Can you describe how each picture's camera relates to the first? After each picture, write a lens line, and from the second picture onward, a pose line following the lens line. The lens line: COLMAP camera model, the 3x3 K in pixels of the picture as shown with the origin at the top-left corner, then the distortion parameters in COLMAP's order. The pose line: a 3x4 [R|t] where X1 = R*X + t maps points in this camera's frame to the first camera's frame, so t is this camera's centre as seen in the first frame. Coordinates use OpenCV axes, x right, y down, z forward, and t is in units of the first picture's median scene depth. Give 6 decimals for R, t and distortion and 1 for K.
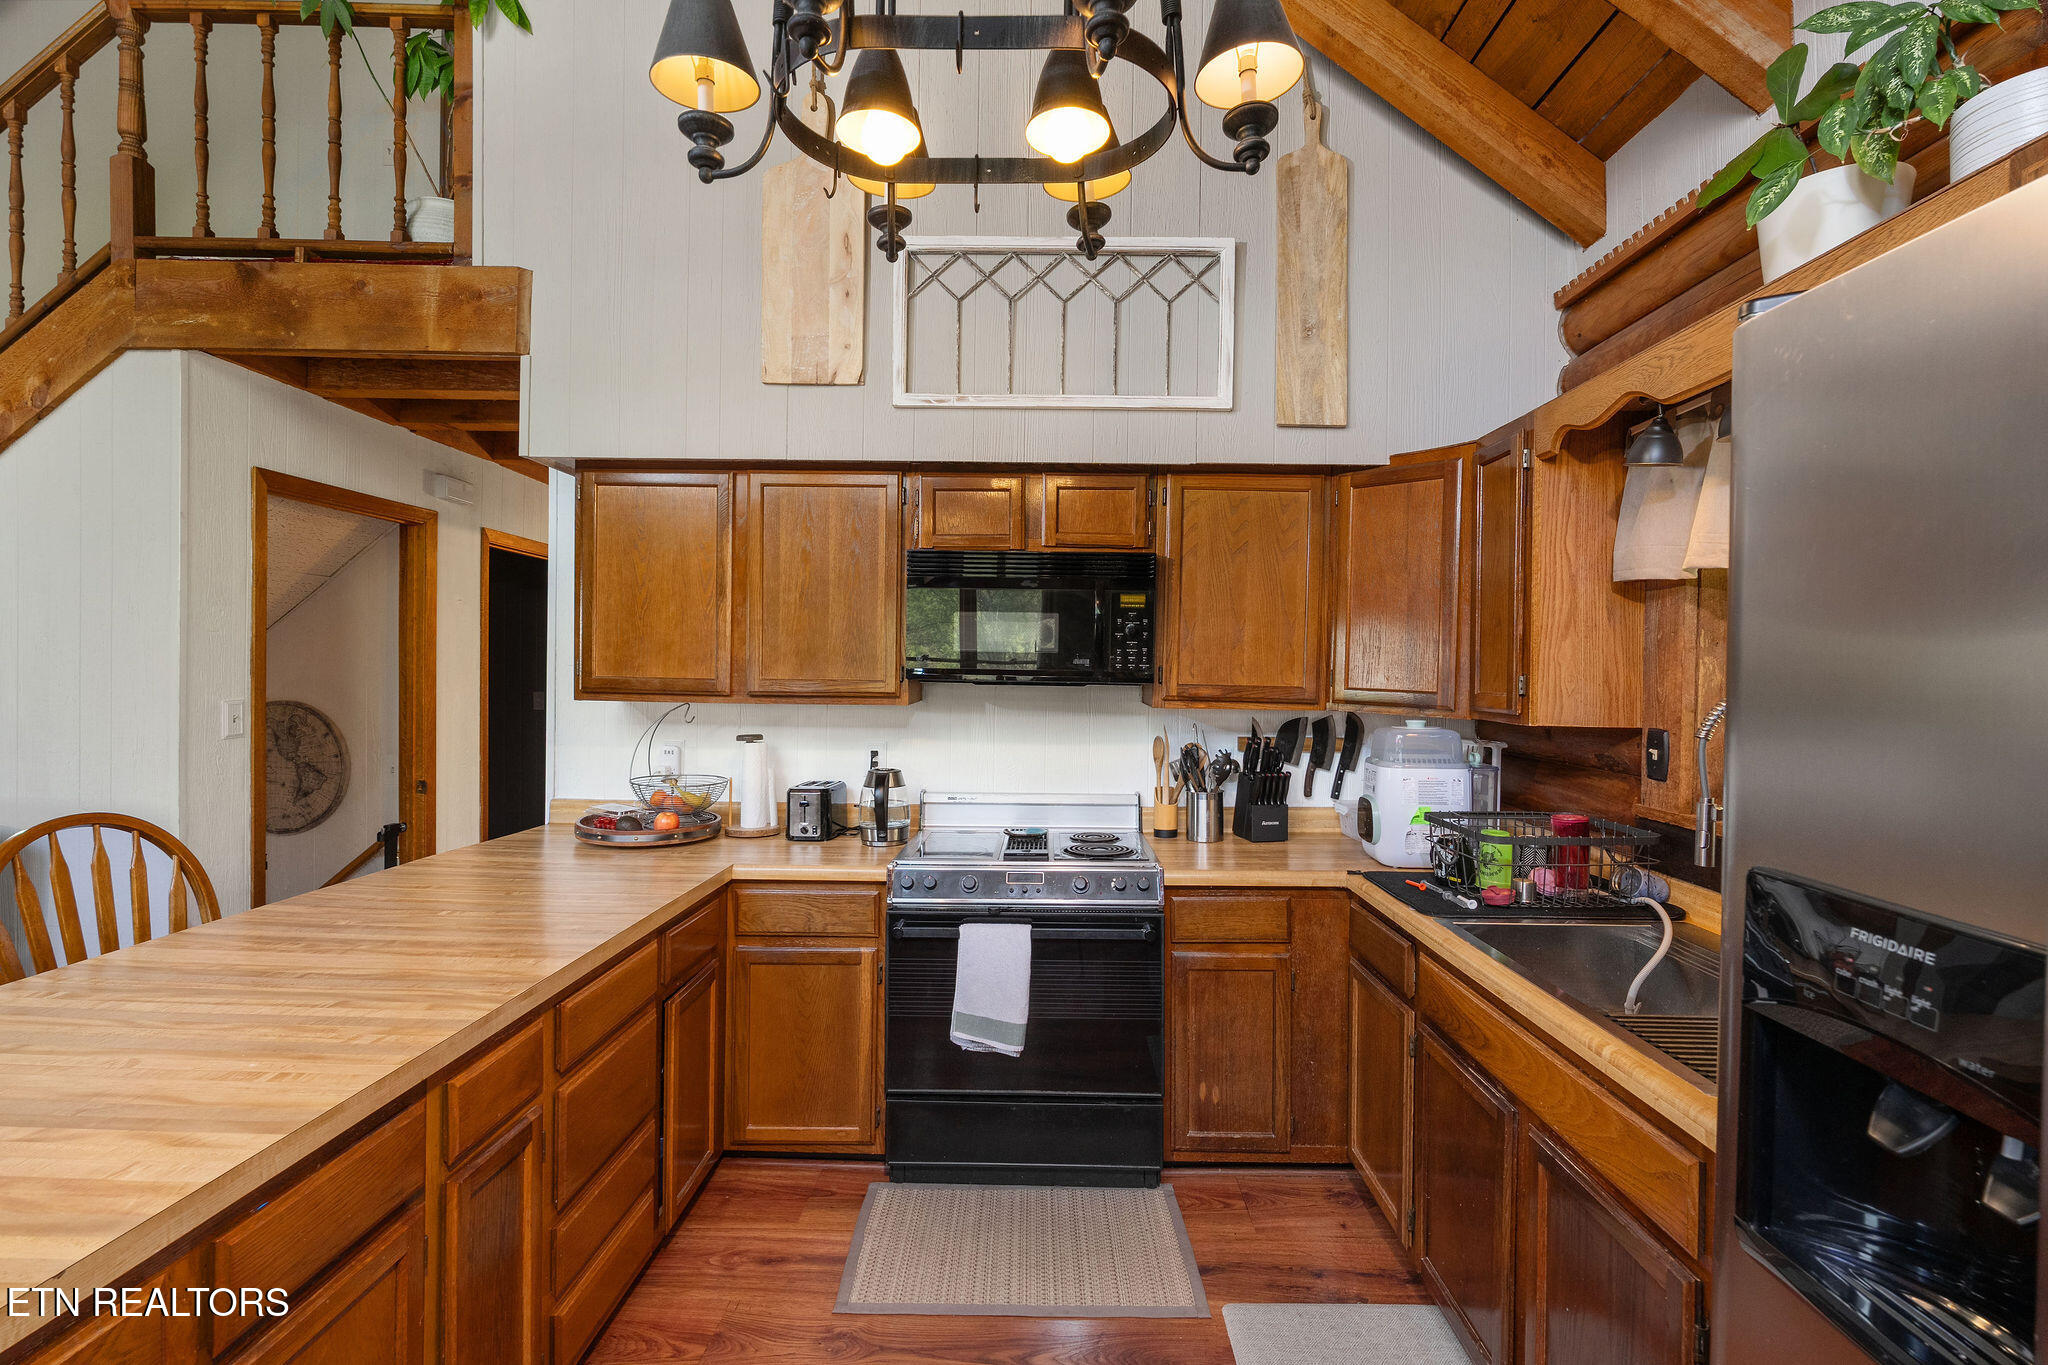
lens RADIAL K [[904.4, 0, 1032.0], [0, 904.4, 672.2], [0, 0, 1]] dist [-0.004512, -0.000185]
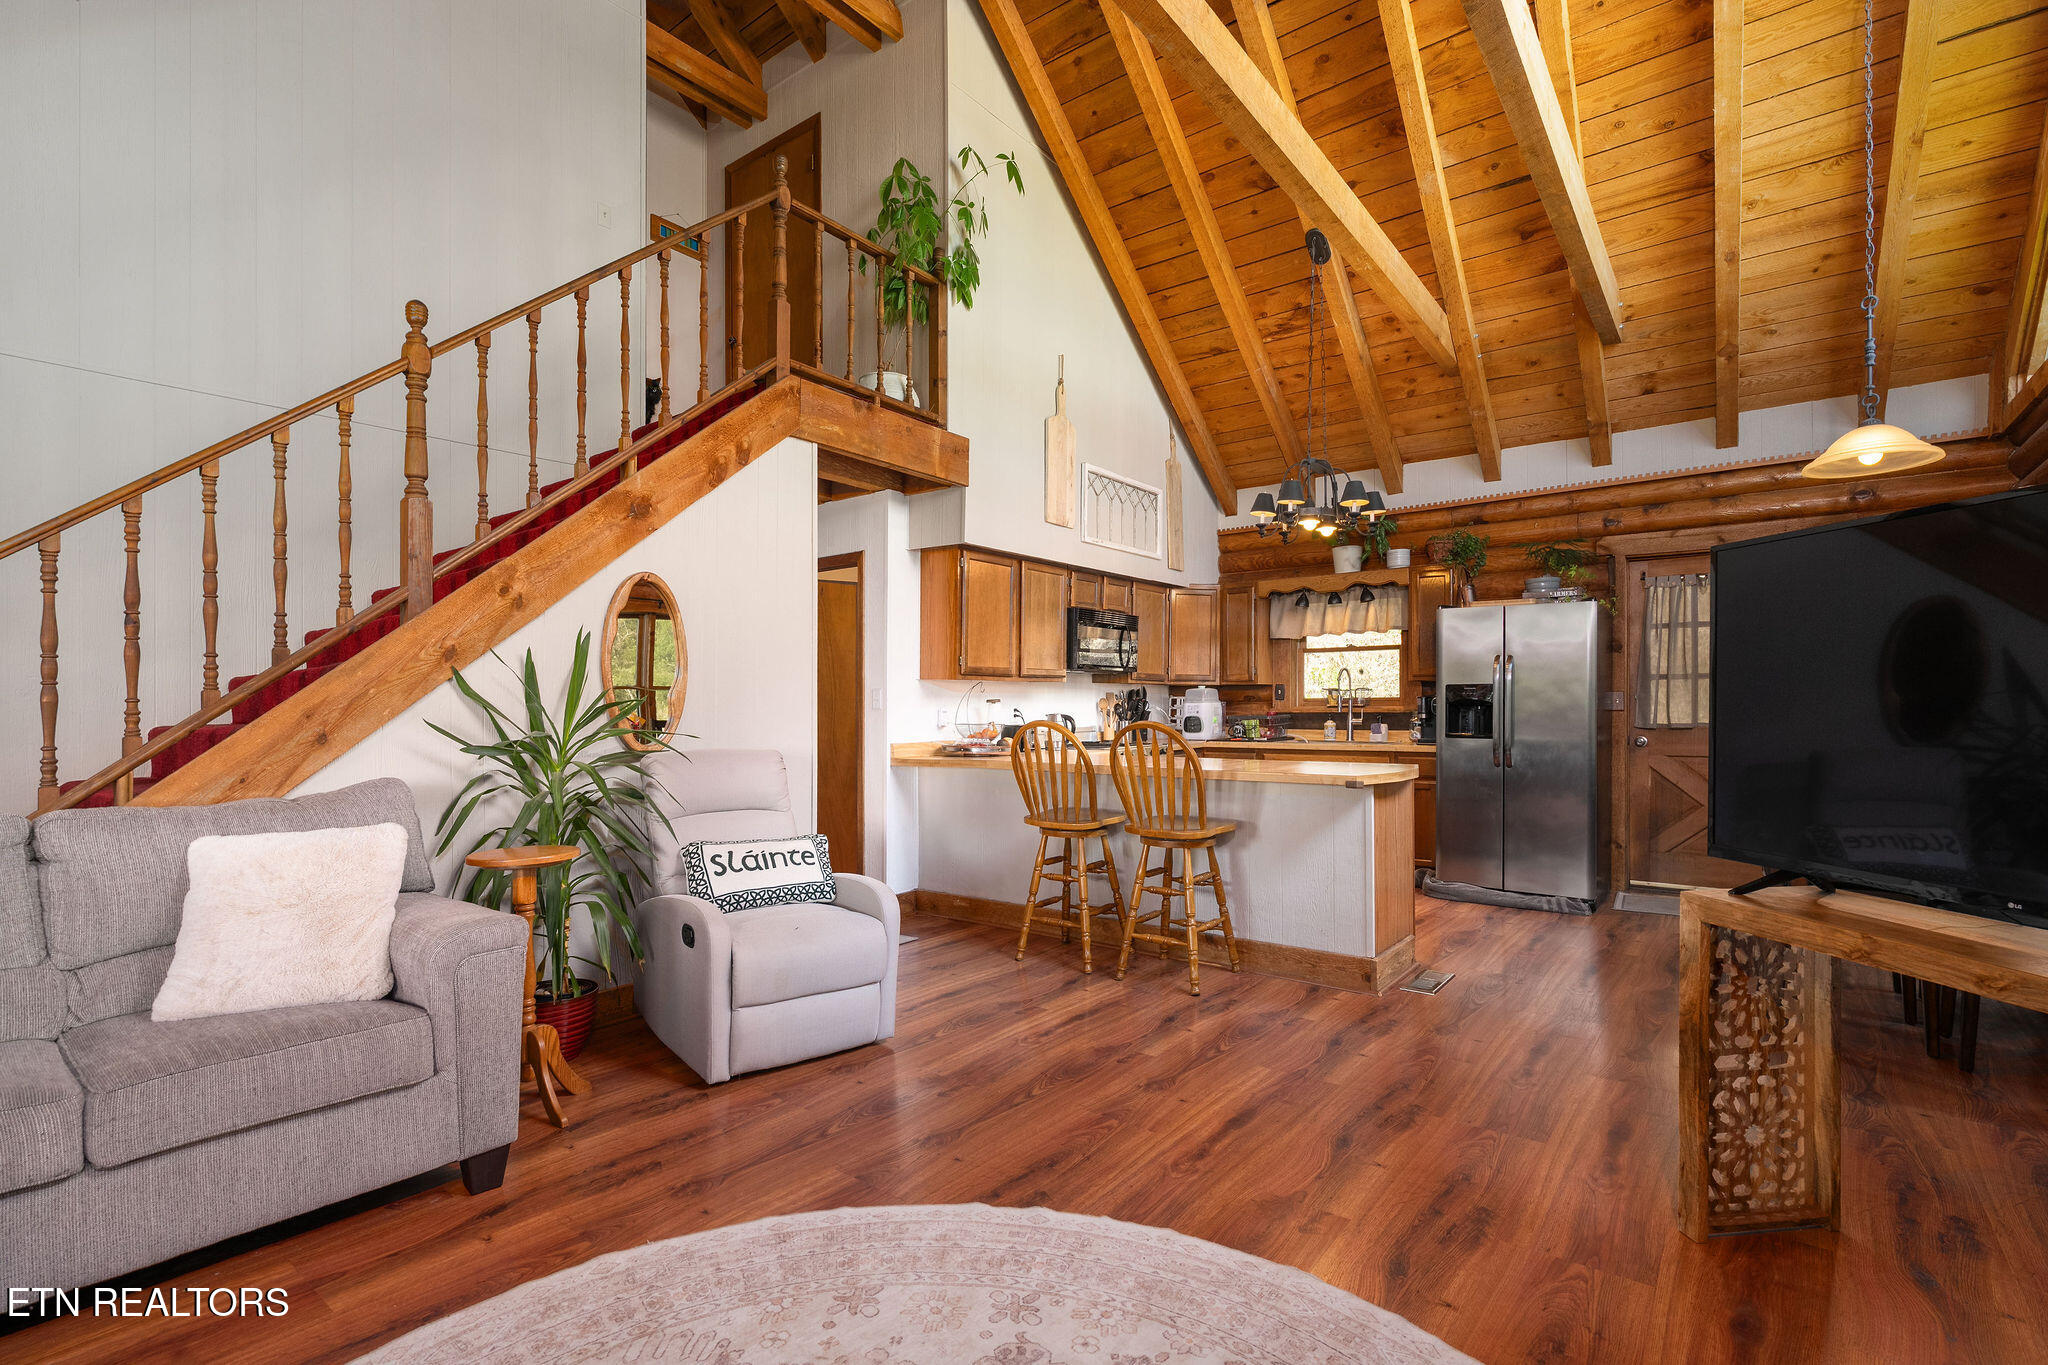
lens RADIAL K [[955.5, 0, 1023.2], [0, 955.5, 706.4], [0, 0, 1]] dist [-0.002076, 0.000431]
pose [[0.592313, -0.018774, 0.805489, -2.025288], [0.015471, 0.999809, 0.011926, 0.067608], [-0.805559, 0.005398, 0.592491, -0.222183]]
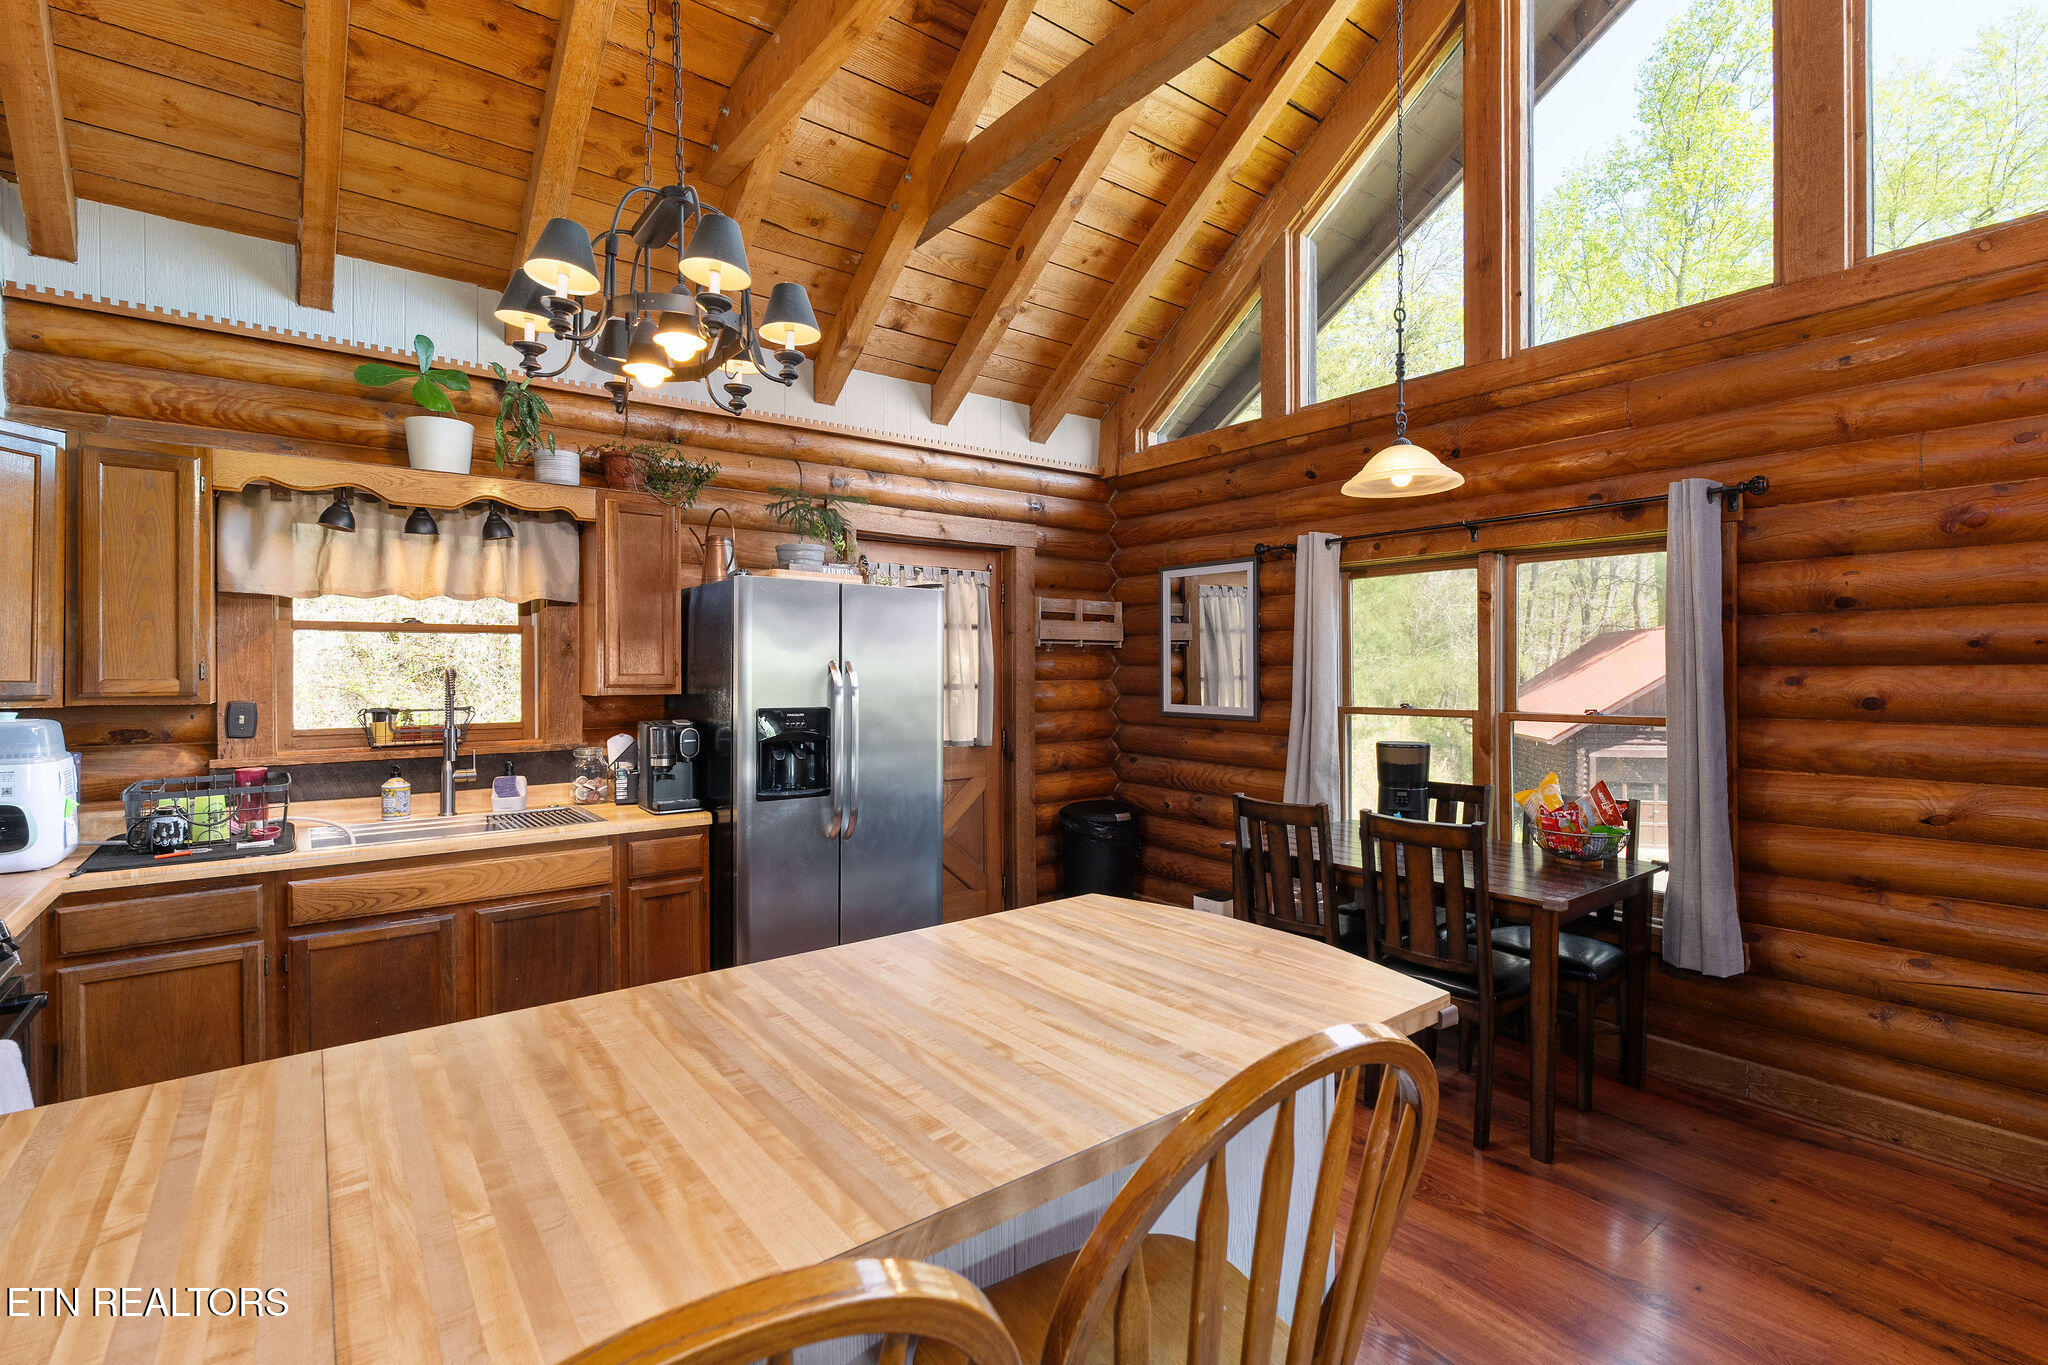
lens RADIAL K [[919.4, 0, 1024.0], [0, 919.4, 682.5], [0, 0, 1]] dist [-0.005916, 0.000506]
pose [[-0.633786, -0.022475, 0.773182, -0.891920], [-0.004543, 0.999669, 0.025335, -0.005276], [-0.773495, 0.012544, -0.633678, 0.746582]]
